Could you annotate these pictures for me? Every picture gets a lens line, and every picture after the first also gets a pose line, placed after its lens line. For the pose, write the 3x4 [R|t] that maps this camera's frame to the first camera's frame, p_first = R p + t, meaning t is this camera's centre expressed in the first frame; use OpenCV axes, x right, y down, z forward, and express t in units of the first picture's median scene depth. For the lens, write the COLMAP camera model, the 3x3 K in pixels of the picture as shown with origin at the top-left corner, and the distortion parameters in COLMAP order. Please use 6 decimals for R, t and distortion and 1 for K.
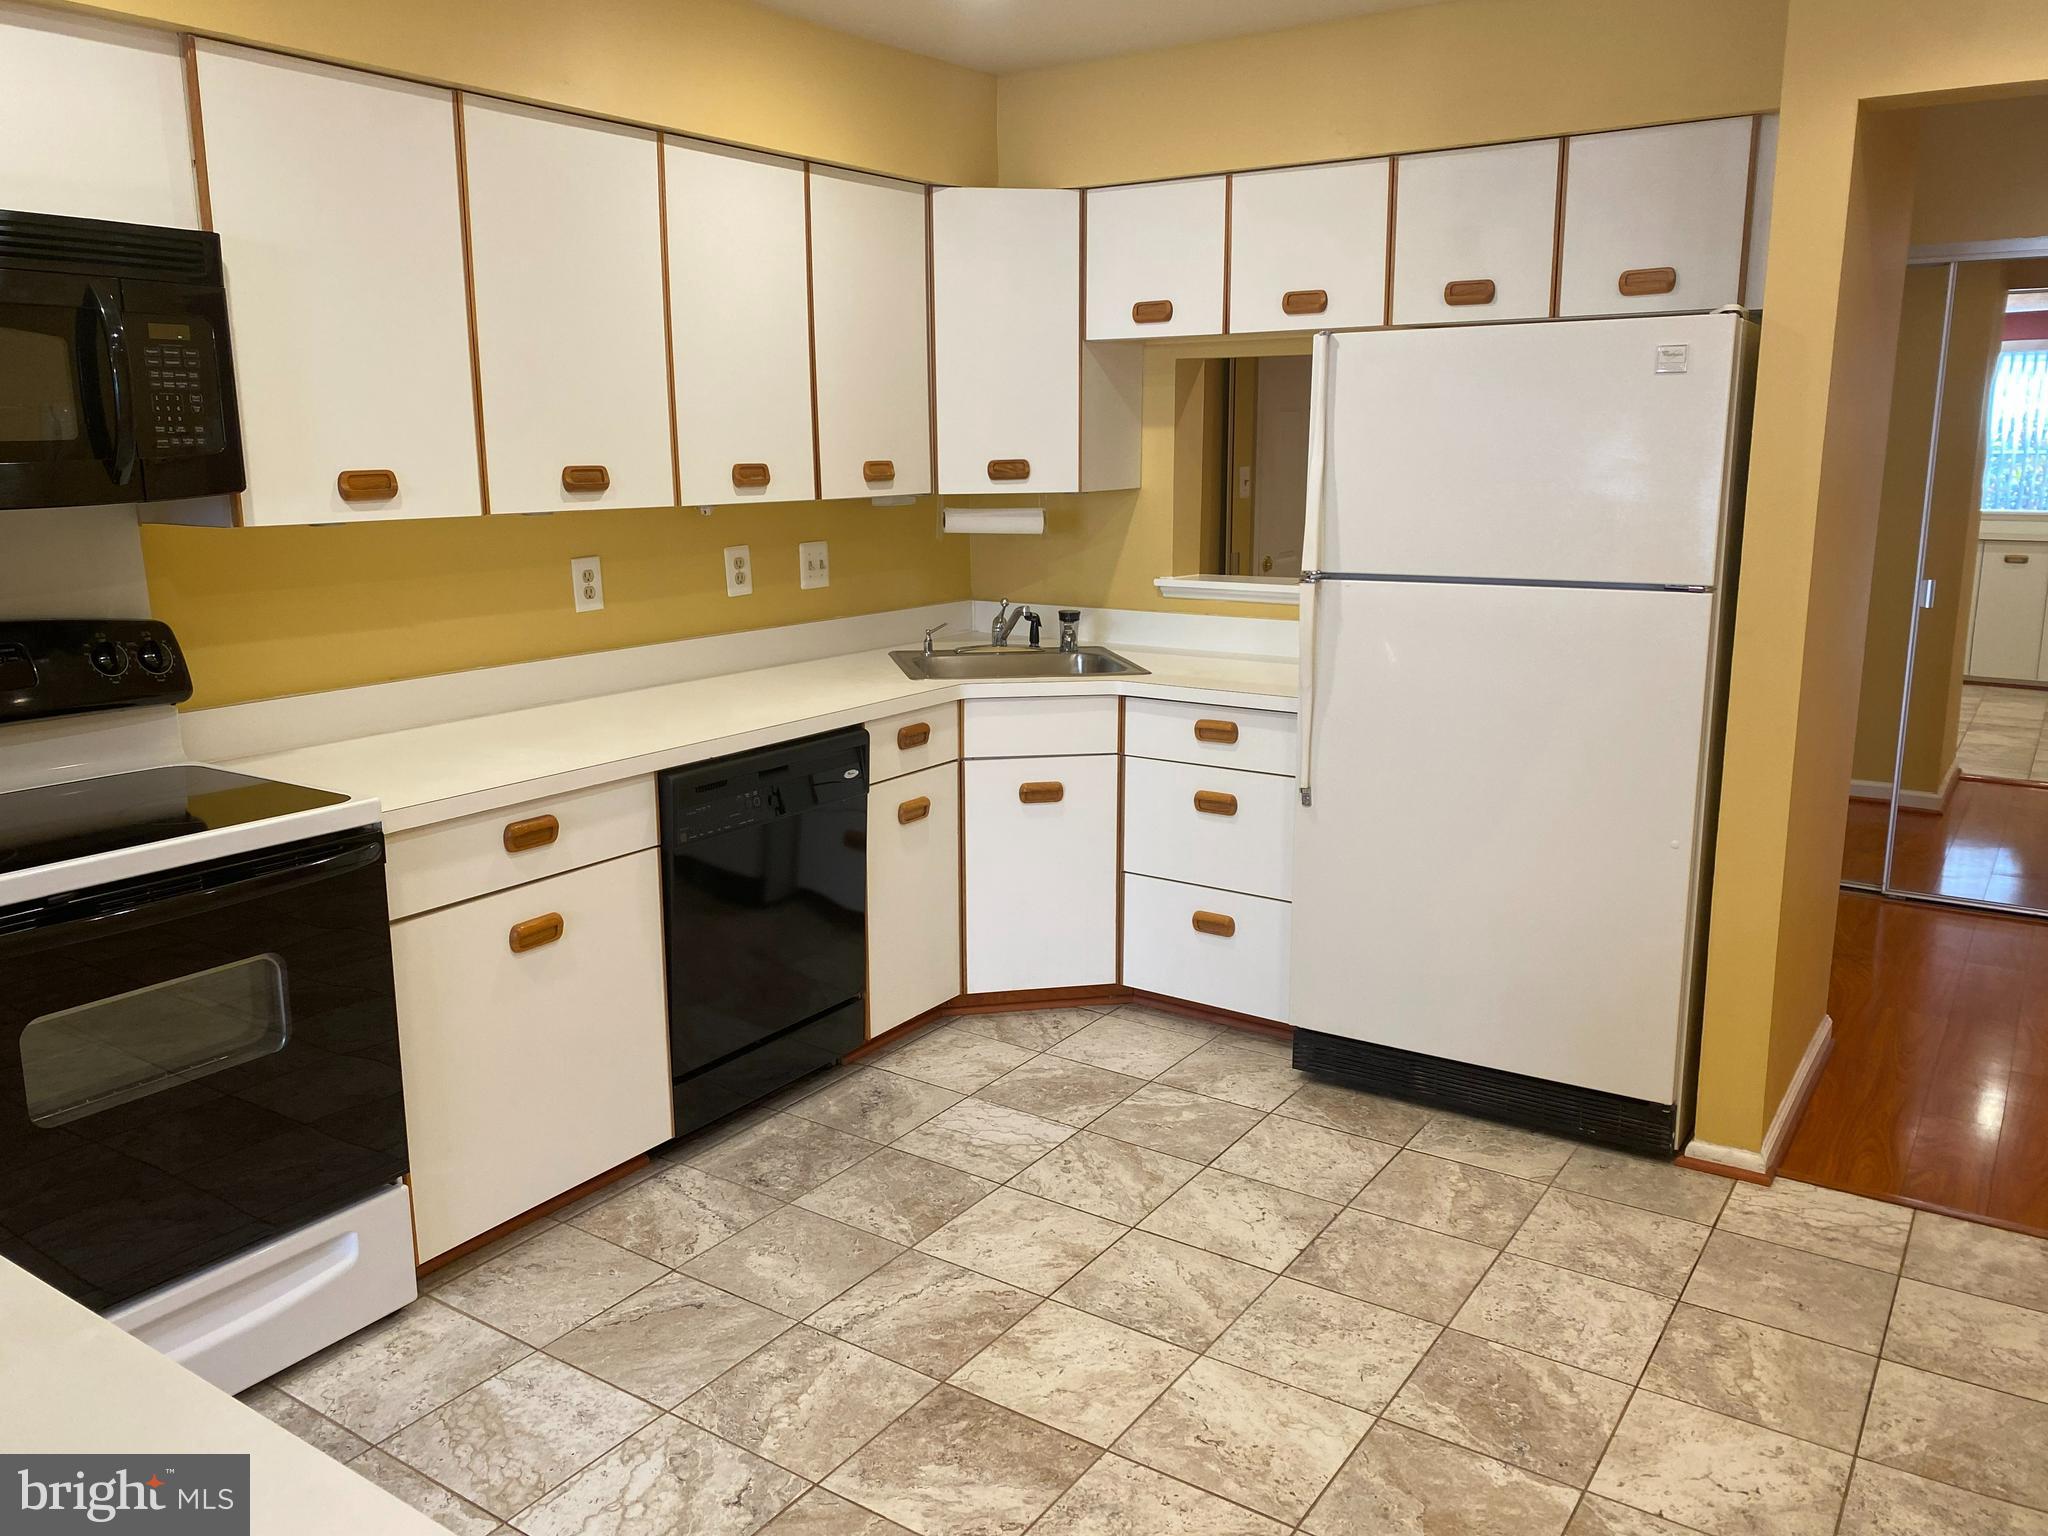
lens RADIAL K [[1565.0, 0, 1022.9], [0, 1565.0, 730.0], [0, 0, 1]] dist [0.072750, -0.002289]
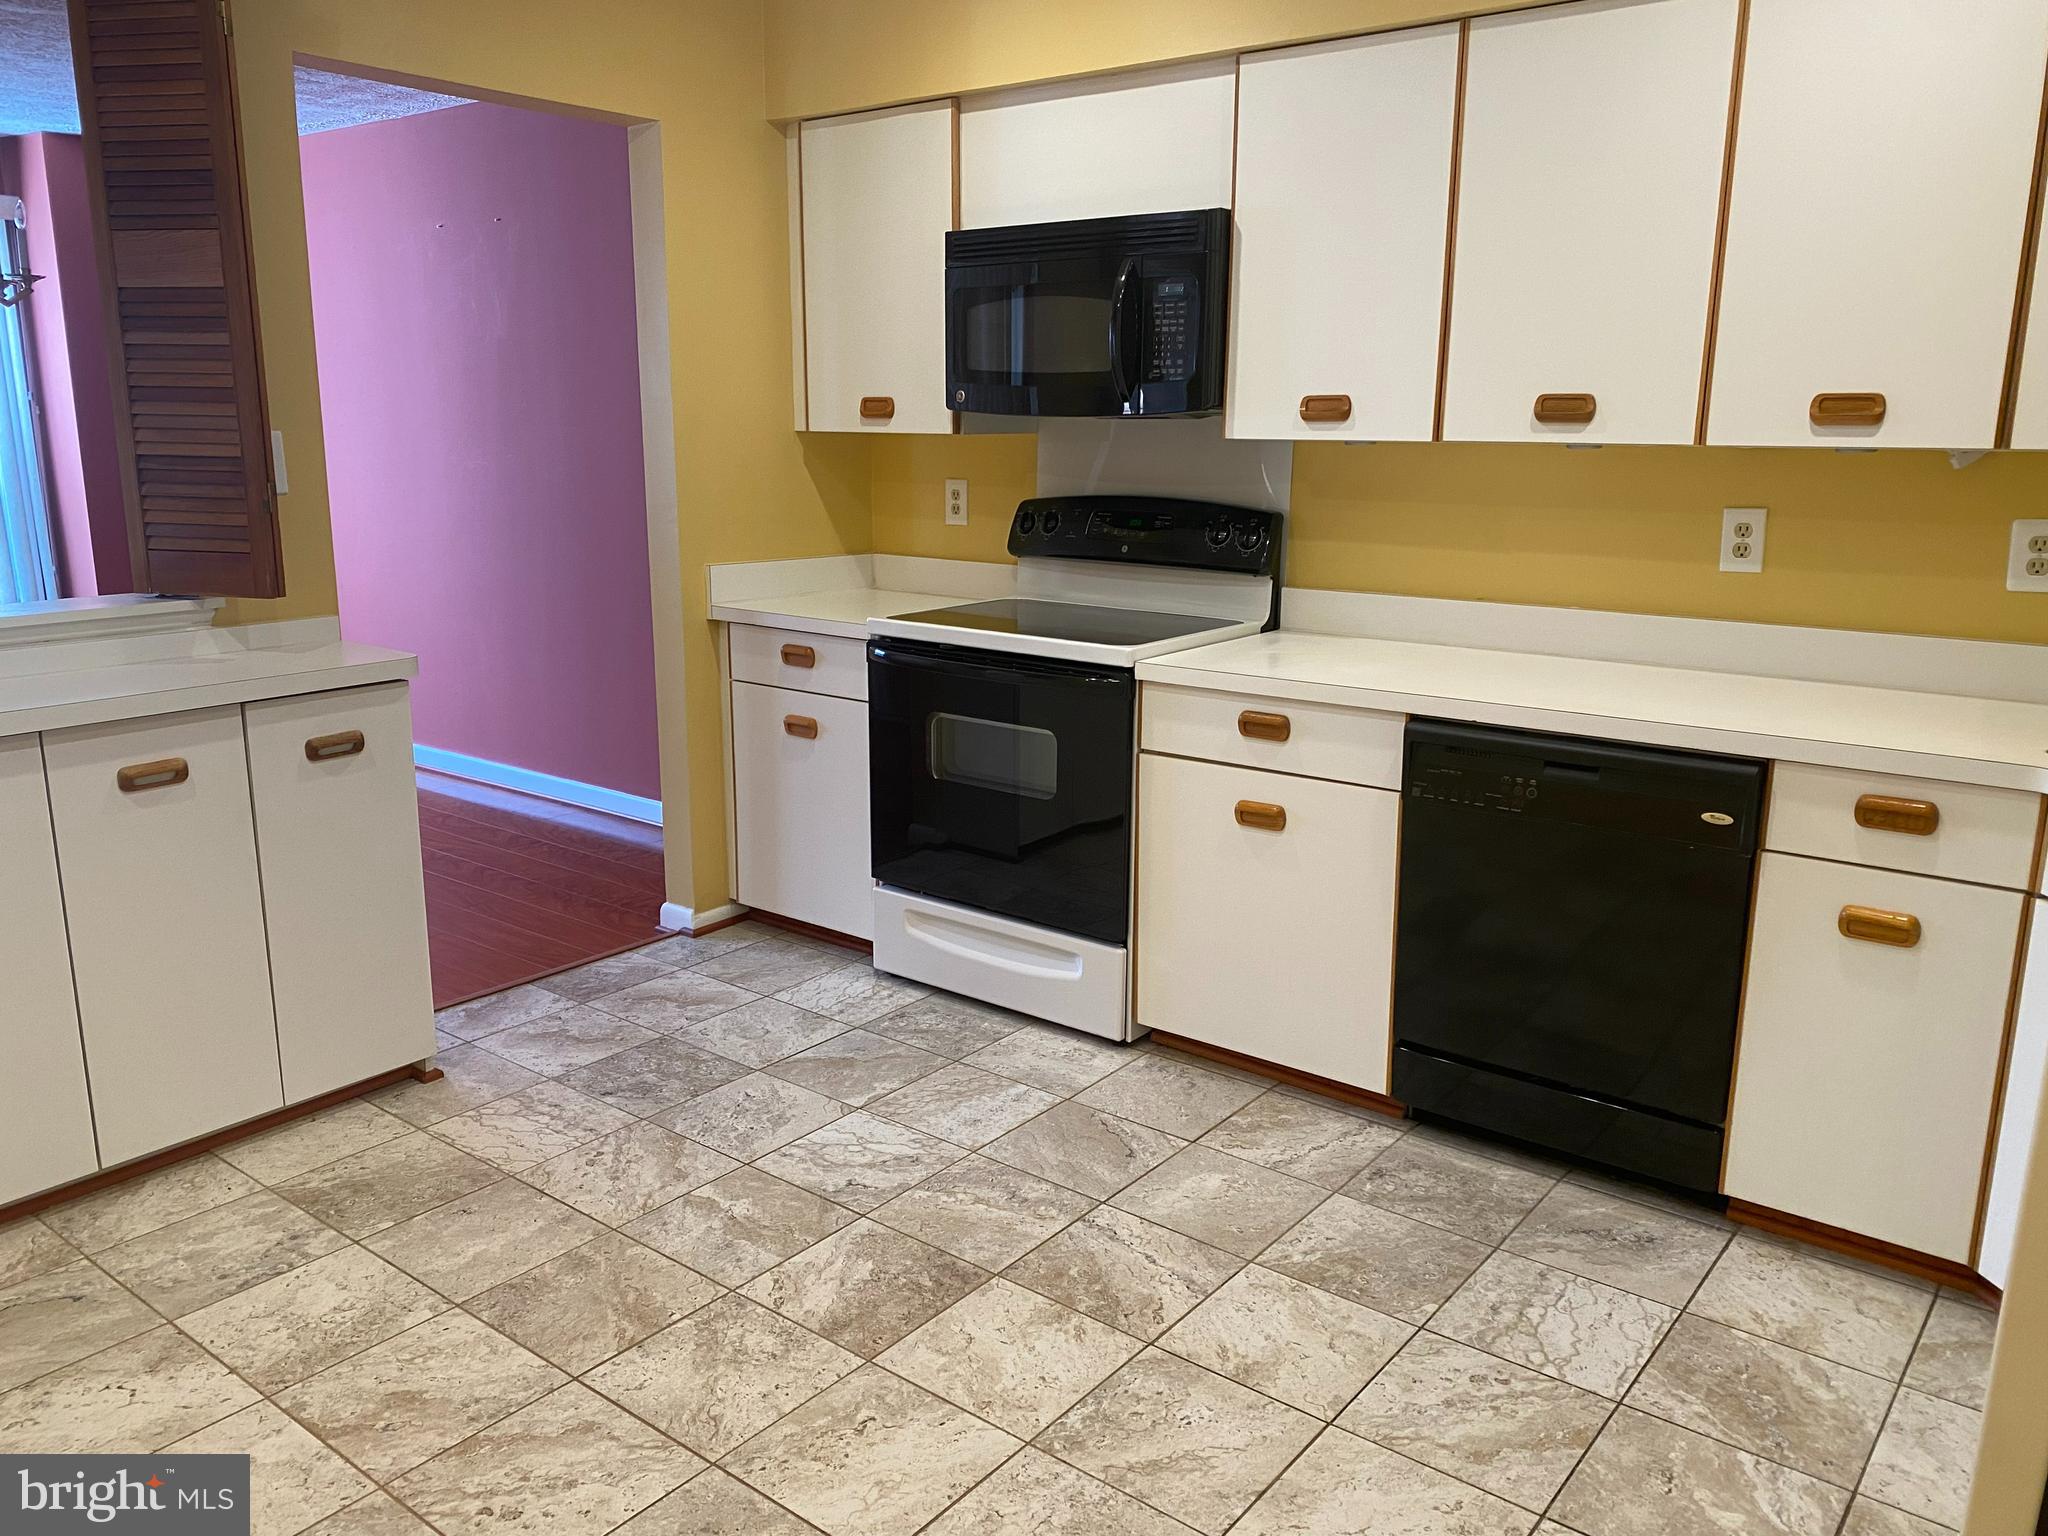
lens RADIAL K [[1585.5, 0, 1026.7], [0, 1585.5, 757.7], [0, 0, 1]] dist [0.074510, -0.004175]
pose [[-0.056056, 0.222400, -0.973343, 0.781652], [-0.193002, 0.954074, 0.229113, -0.134981], [0.979596, 0.200700, -0.010558, 0.846376]]
